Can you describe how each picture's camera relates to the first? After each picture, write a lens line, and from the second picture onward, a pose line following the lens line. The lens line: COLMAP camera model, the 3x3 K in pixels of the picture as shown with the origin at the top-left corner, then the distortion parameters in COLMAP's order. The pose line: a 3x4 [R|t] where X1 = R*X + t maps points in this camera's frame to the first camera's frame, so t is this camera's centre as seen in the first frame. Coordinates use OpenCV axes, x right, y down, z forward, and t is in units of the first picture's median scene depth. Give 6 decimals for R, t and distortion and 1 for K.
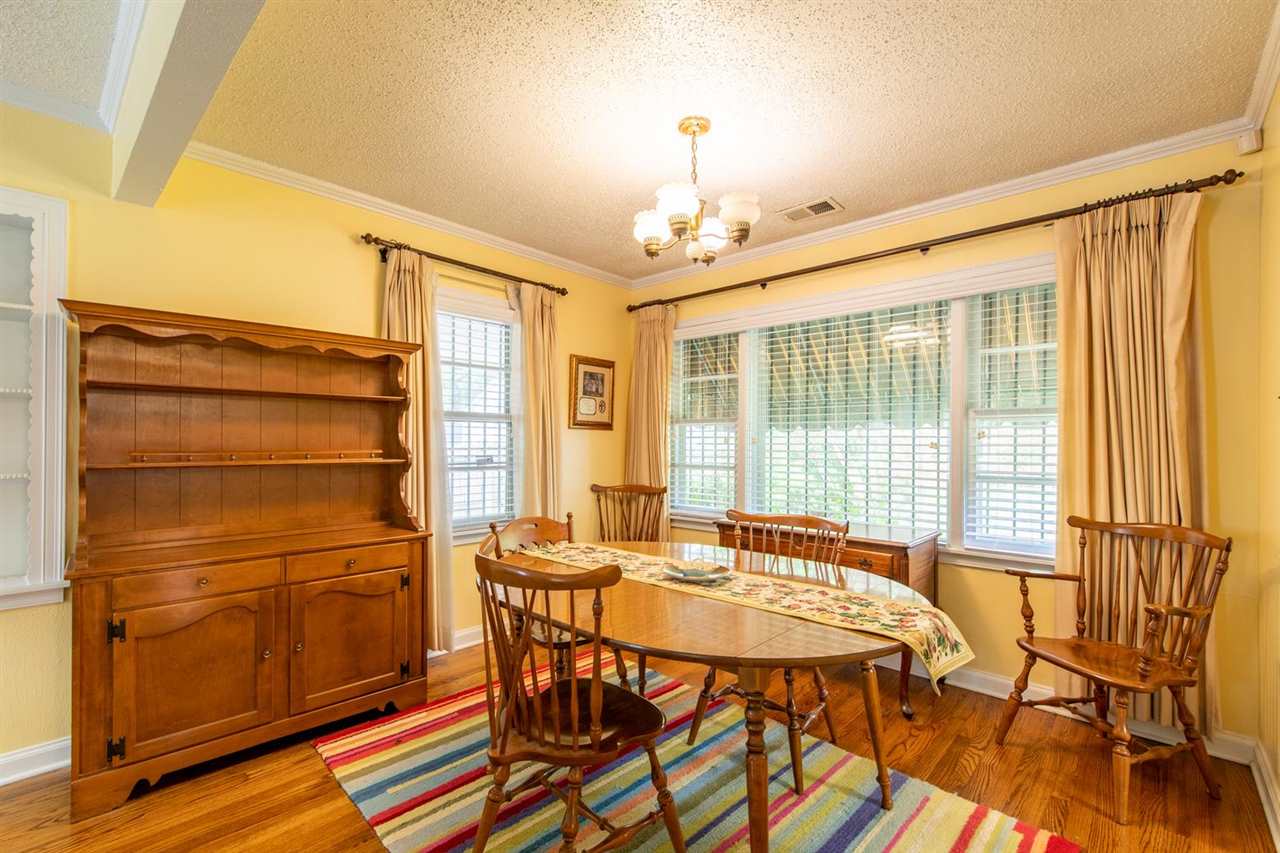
lens RADIAL K [[566.8, 0, 641.2], [0, 566.8, 447.8], [0, 0, 1]] dist [0.001085, 0.000047]
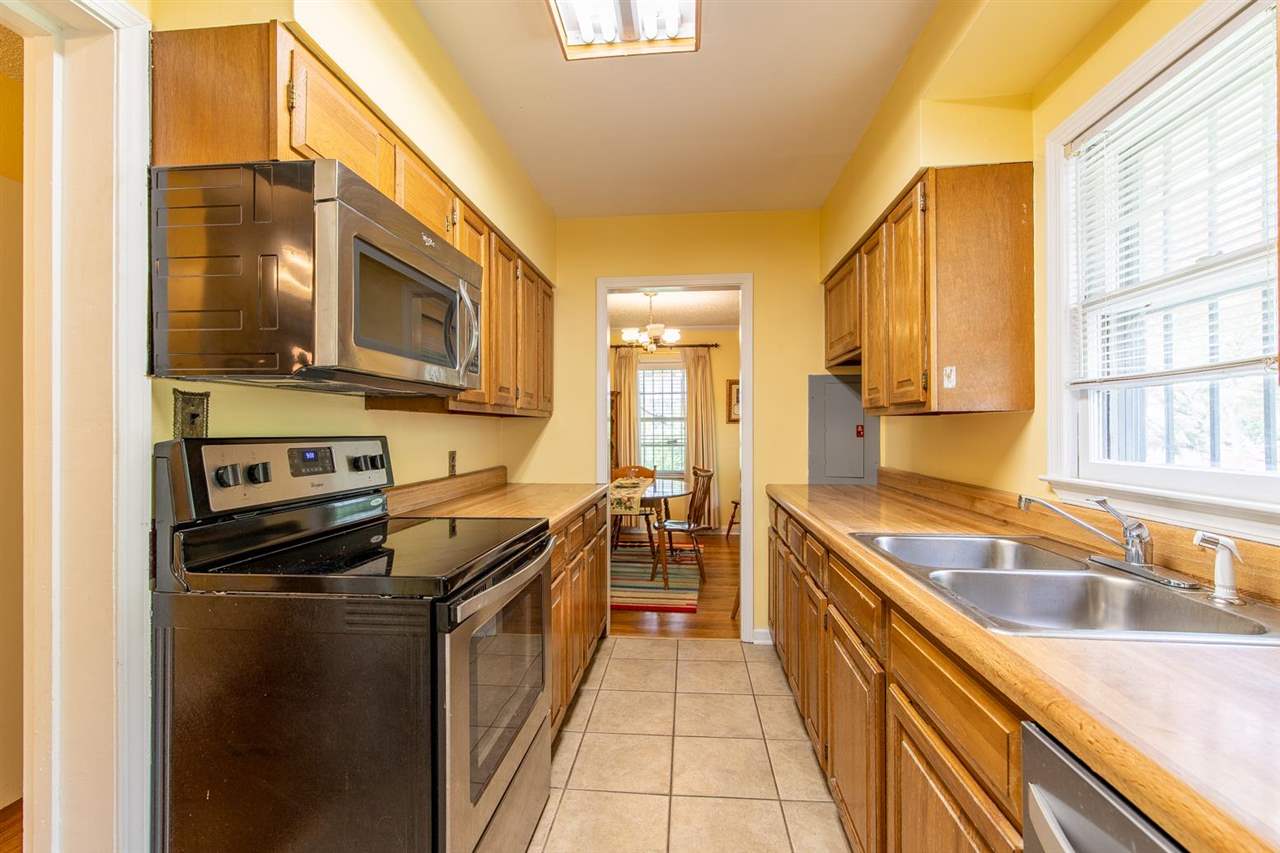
lens RADIAL K [[566.8, 0, 641.2], [0, 566.8, 447.8], [0, 0, 1]] dist [0.001085, 0.000047]
pose [[0.608319, 0.016127, -0.793529, 1.229968], [0.002616, 0.999747, 0.022323, -0.000479], [0.793688, -0.015655, 0.608123, -0.273816]]
